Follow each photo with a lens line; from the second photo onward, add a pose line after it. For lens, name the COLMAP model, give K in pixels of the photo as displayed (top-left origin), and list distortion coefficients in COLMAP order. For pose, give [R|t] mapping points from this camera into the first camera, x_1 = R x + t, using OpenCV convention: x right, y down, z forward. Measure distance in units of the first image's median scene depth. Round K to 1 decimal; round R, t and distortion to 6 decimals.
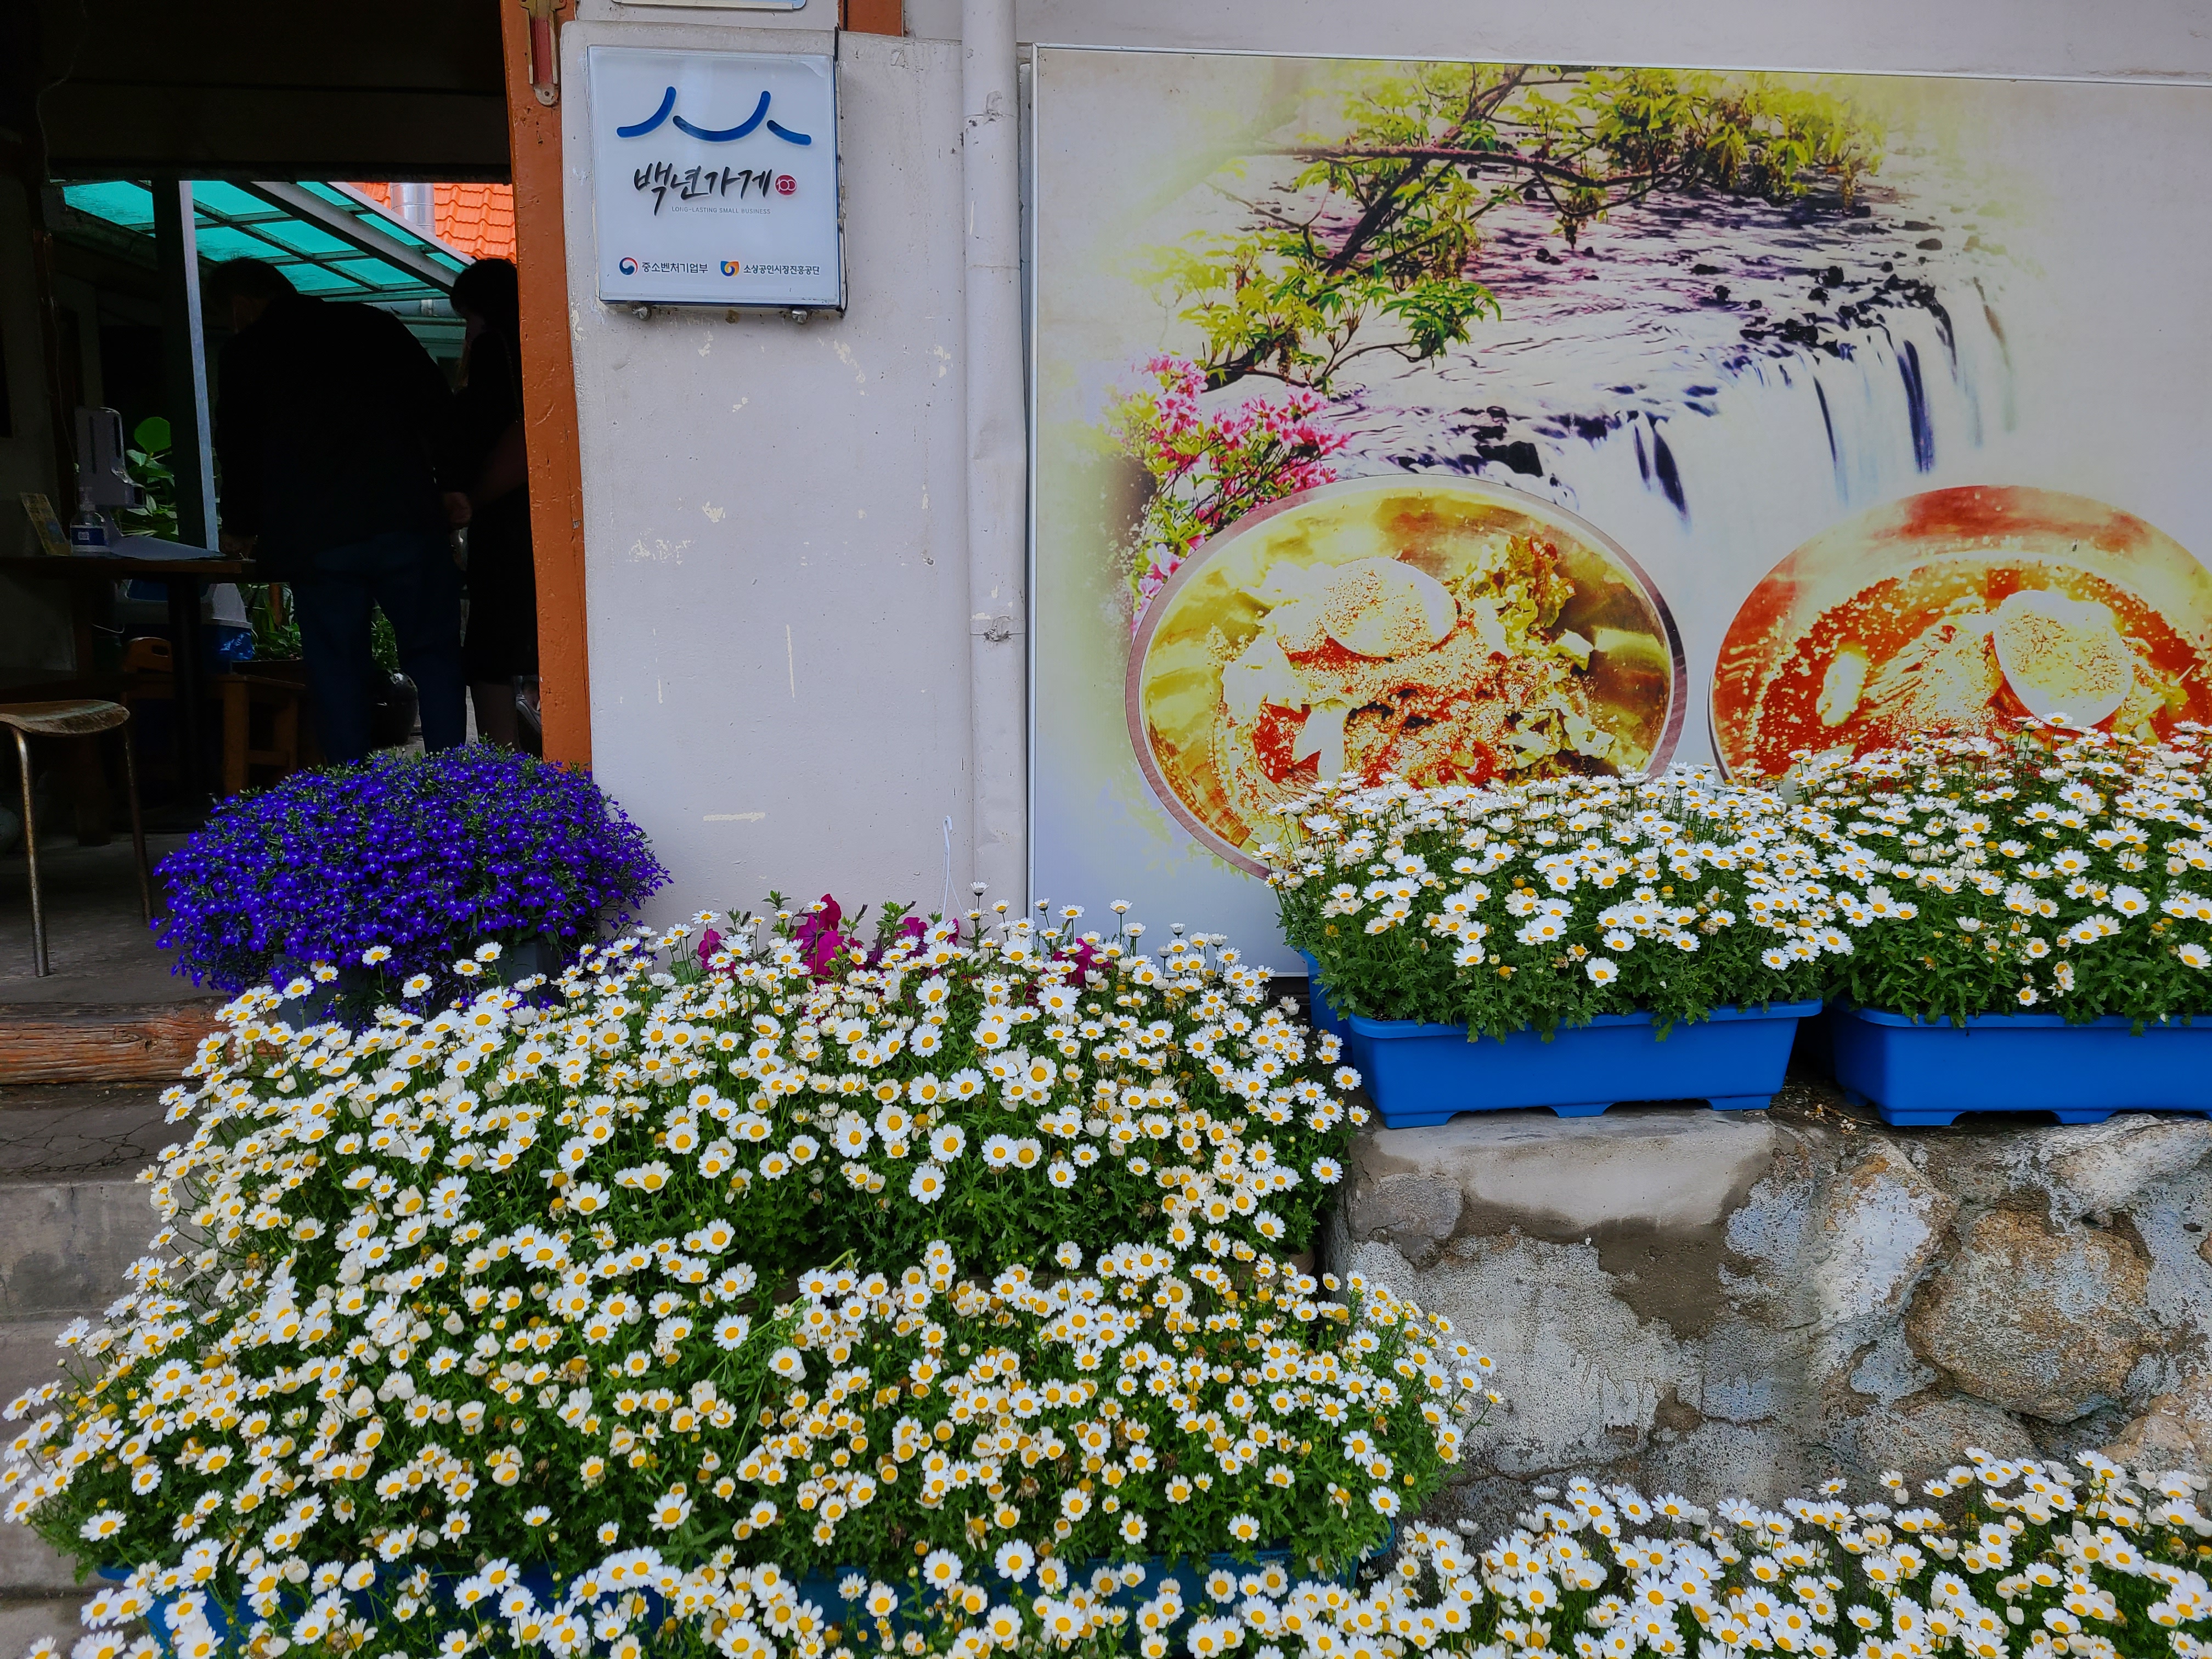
lens RADIAL K [[1651.8, 0, 1099.5], [0, 1651.8, 819.7], [0, 0, 1]] dist [0.061289, -0.041011]
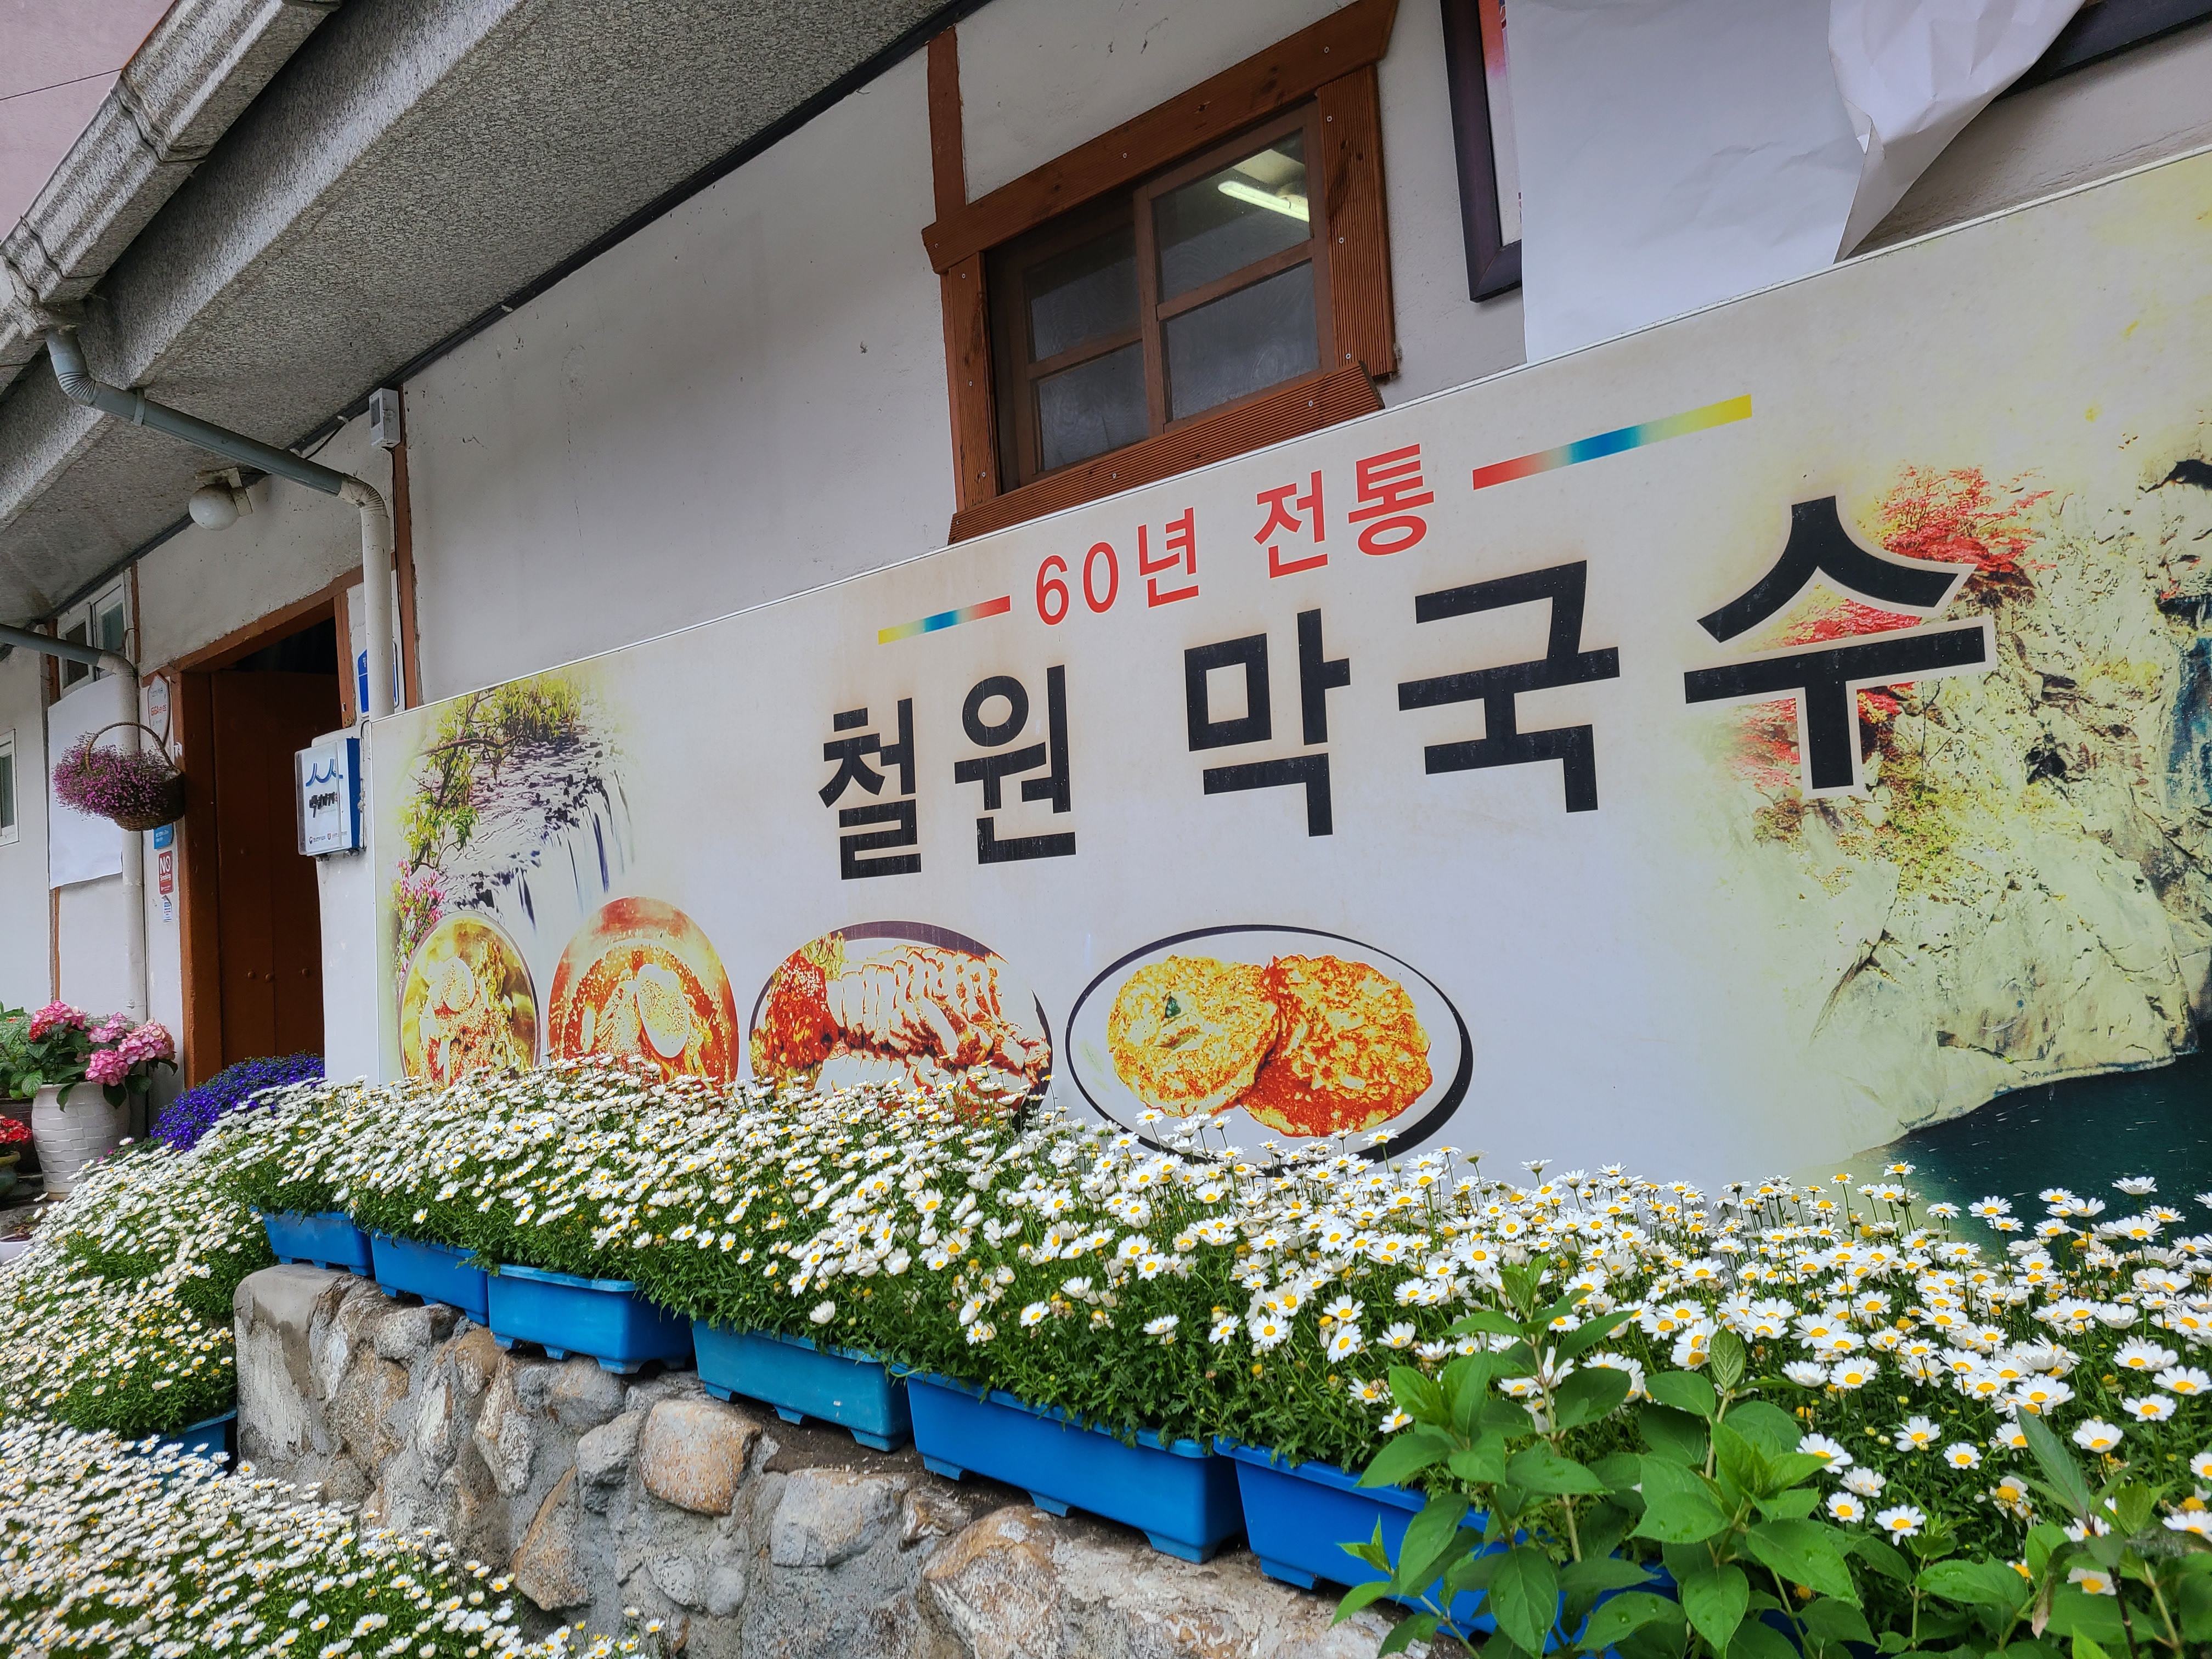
lens RADIAL K [[1651.8, 0, 1093.7], [0, 1651.8, 824.2], [0, 0, 1]] dist [0.061289, -0.041011]
pose [[0.646530, -0.090209, -0.757536, 2.034735], [-0.038239, 0.987904, -0.150277, -0.055001], [0.761929, 0.126126, 0.635260, 0.361055]]
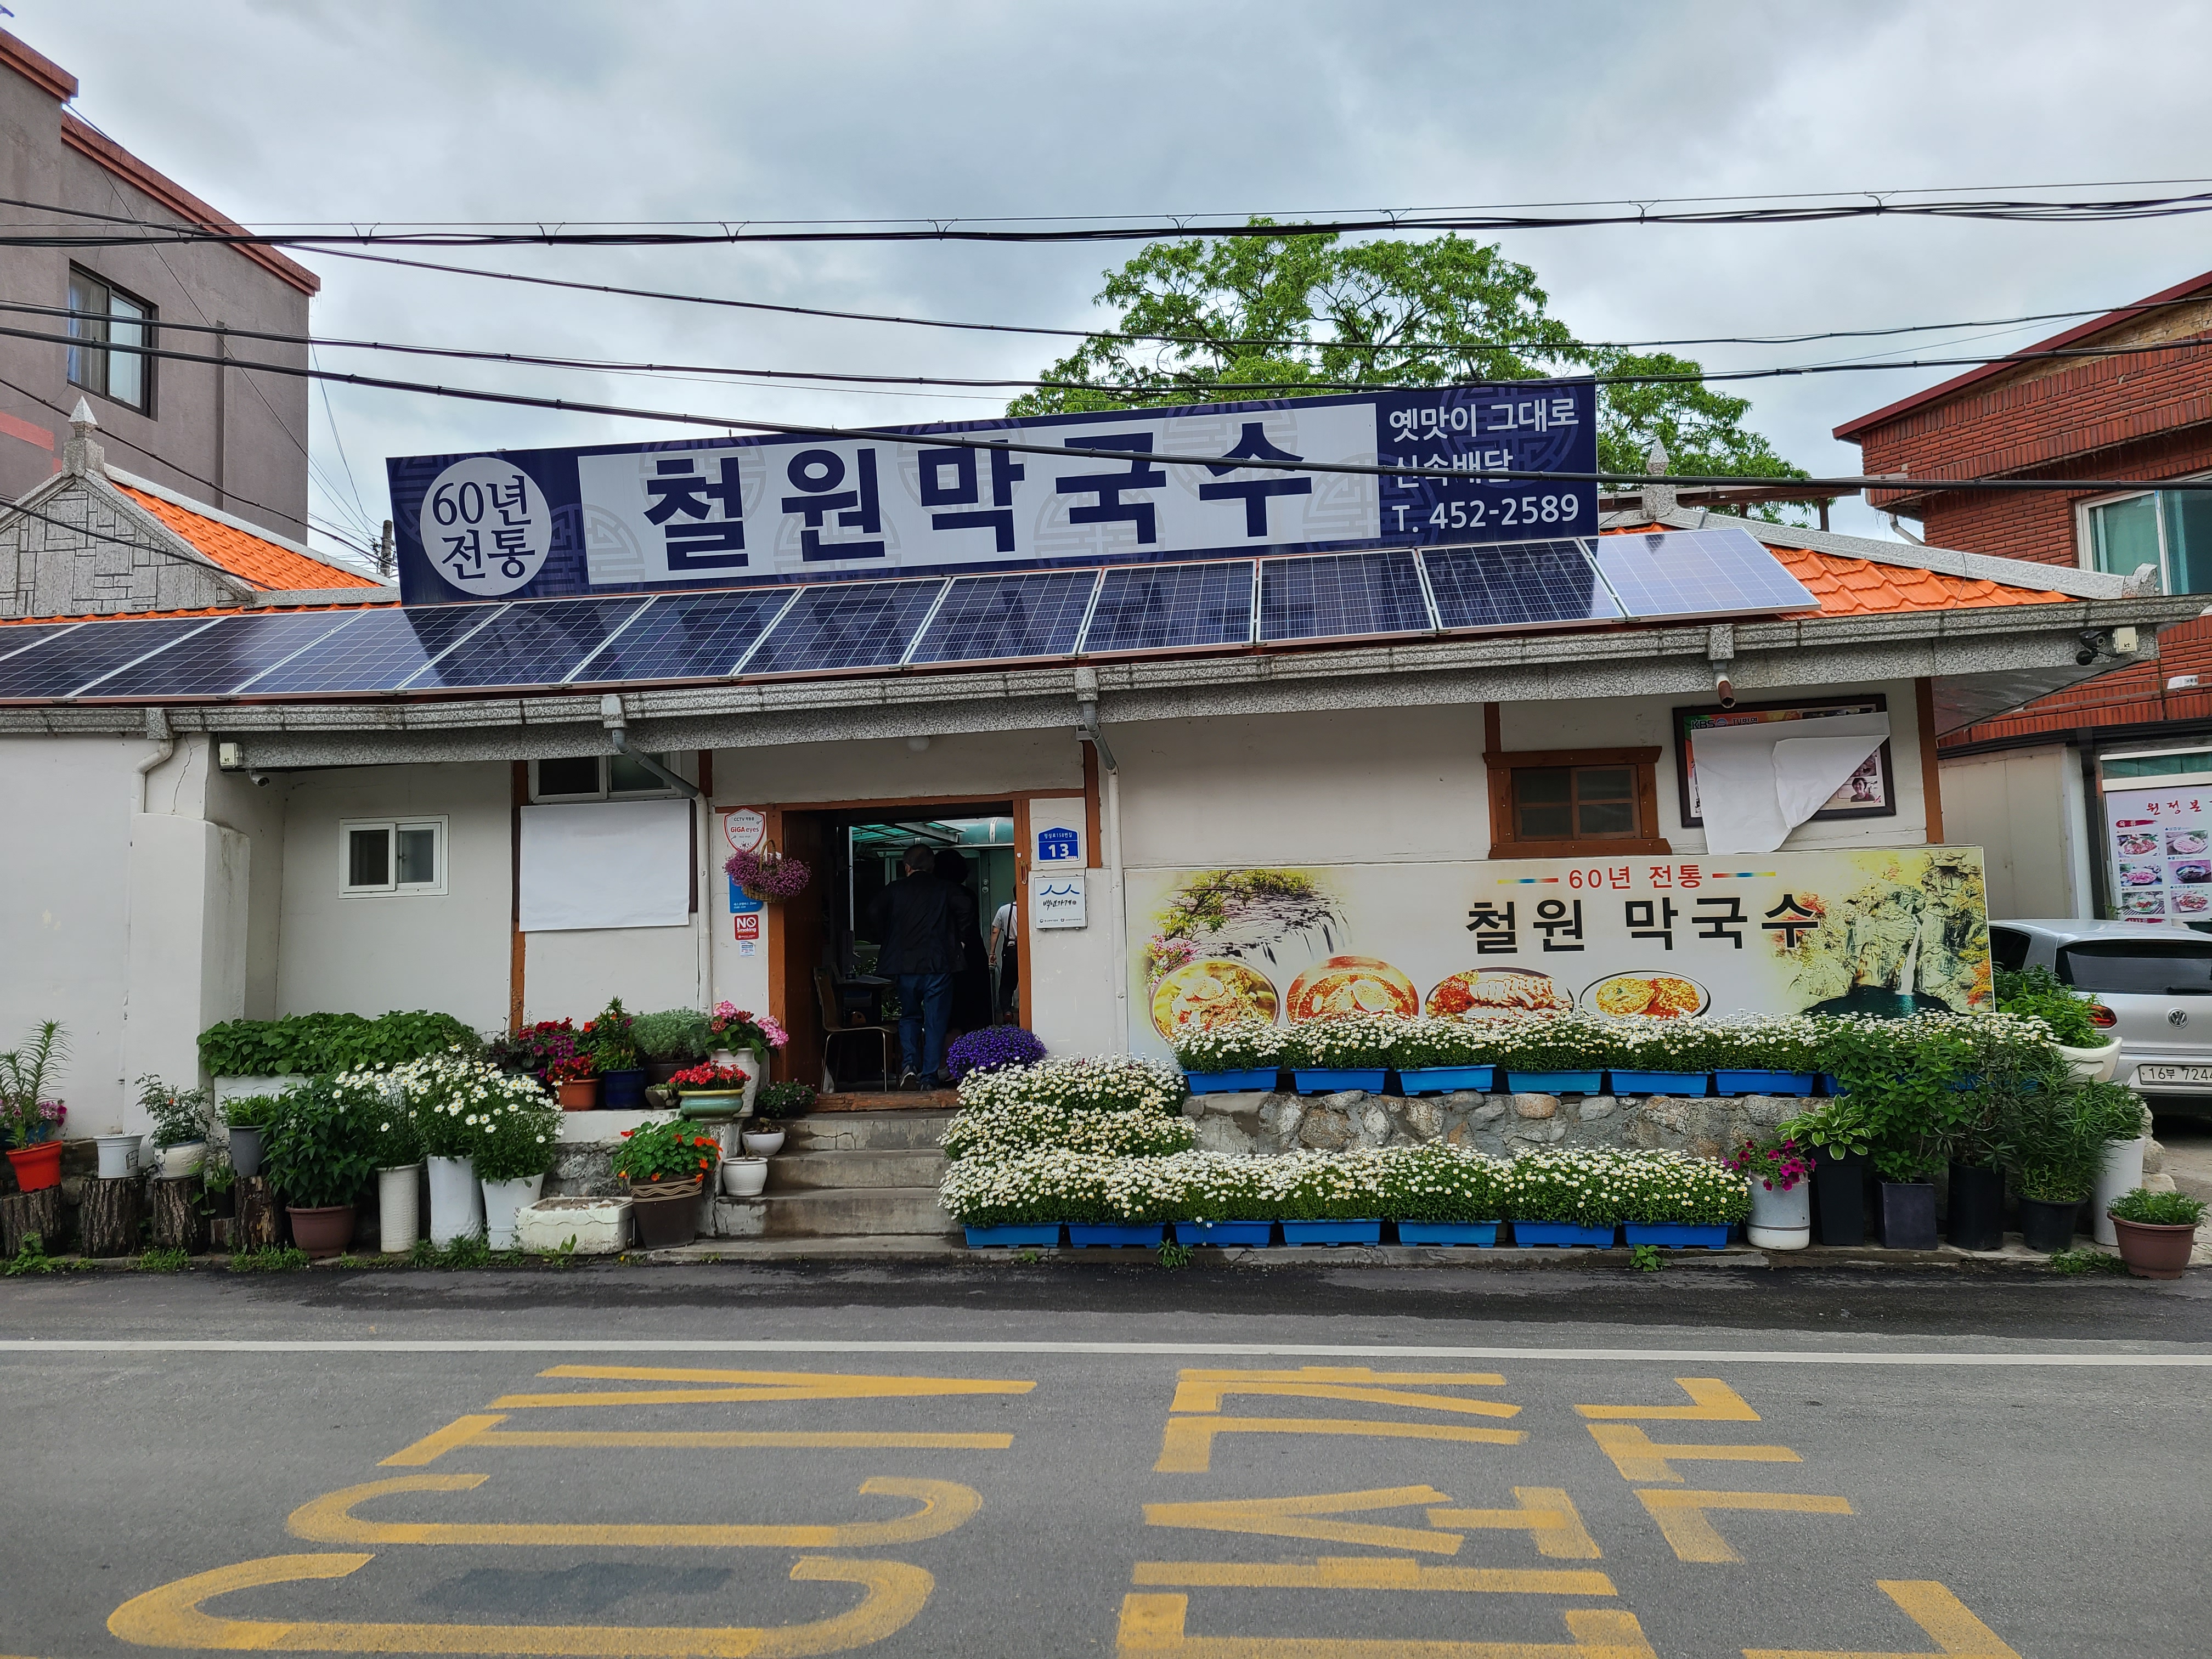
lens RADIAL K [[1651.8, 0, 1124.5], [0, 1651.8, 828.2], [0, 0, 1]] dist [0.061289, -0.041011]
pose [[0.980669, -0.049834, -0.189220, 0.816125], [0.006946, 0.975282, -0.220857, 0.430439], [0.195549, 0.215273, 0.956775, -3.365632]]
